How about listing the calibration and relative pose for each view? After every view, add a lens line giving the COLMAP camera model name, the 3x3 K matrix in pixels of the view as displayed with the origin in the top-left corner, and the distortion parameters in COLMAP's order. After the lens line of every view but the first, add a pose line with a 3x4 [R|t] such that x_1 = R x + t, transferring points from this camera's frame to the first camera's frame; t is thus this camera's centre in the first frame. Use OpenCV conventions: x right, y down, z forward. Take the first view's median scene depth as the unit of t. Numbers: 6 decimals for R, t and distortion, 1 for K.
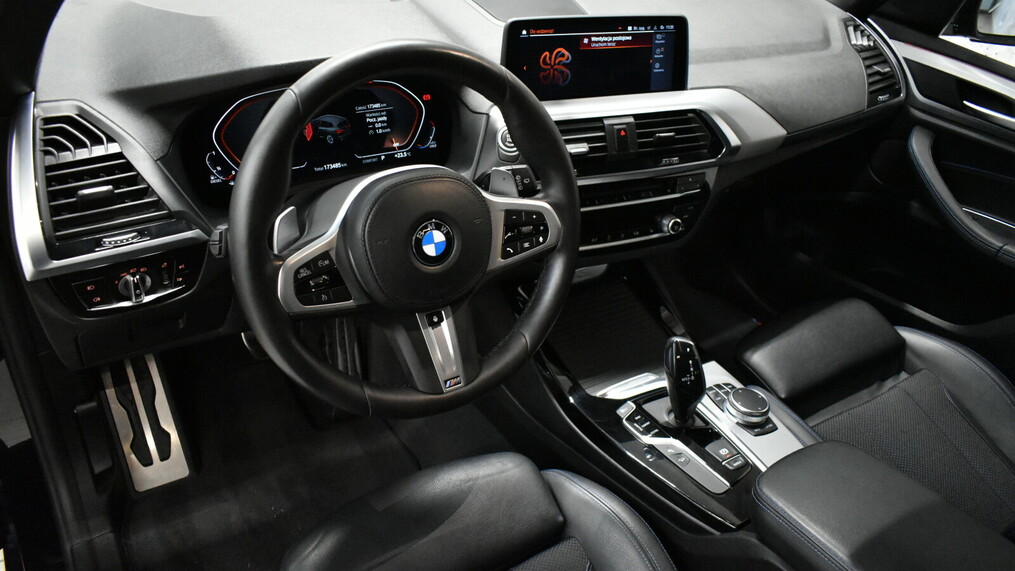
lens RADIAL K [[778.3, 0, 507.5], [0, 778.3, 285.5], [0, 0, 1]] dist [-0.015097, 0.003517]
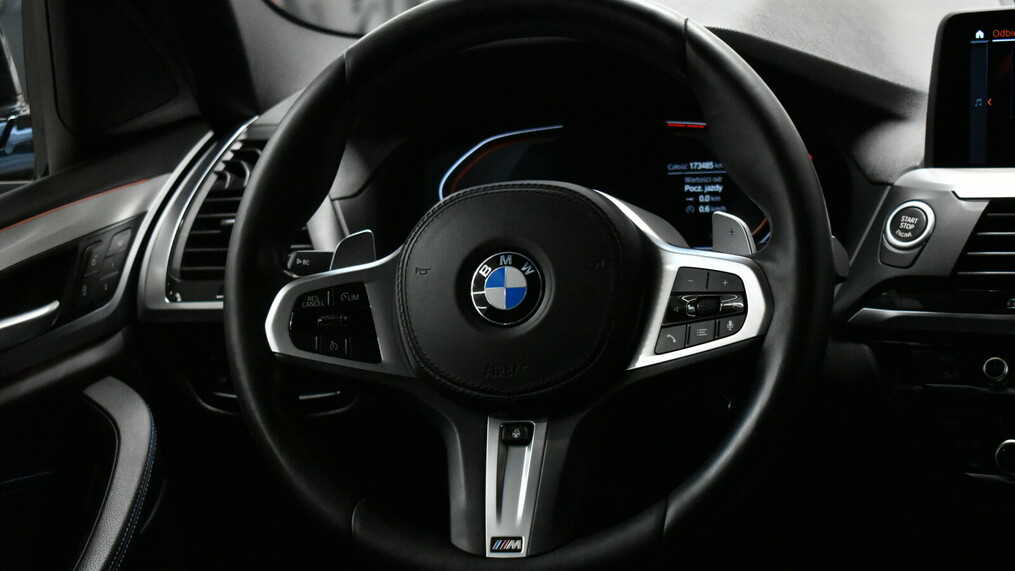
lens RADIAL K [[1794.5, 0, 507.5], [0, 1794.5, 285.5], [0, 0, 1]] dist [-0.034001, -0.019037]
pose [[0.646331, 0.006722, -0.763028, 0.706372], [-0.300427, 0.921438, -0.246363, 0.208707], [0.701427, 0.388466, 0.597574, 0.130780]]
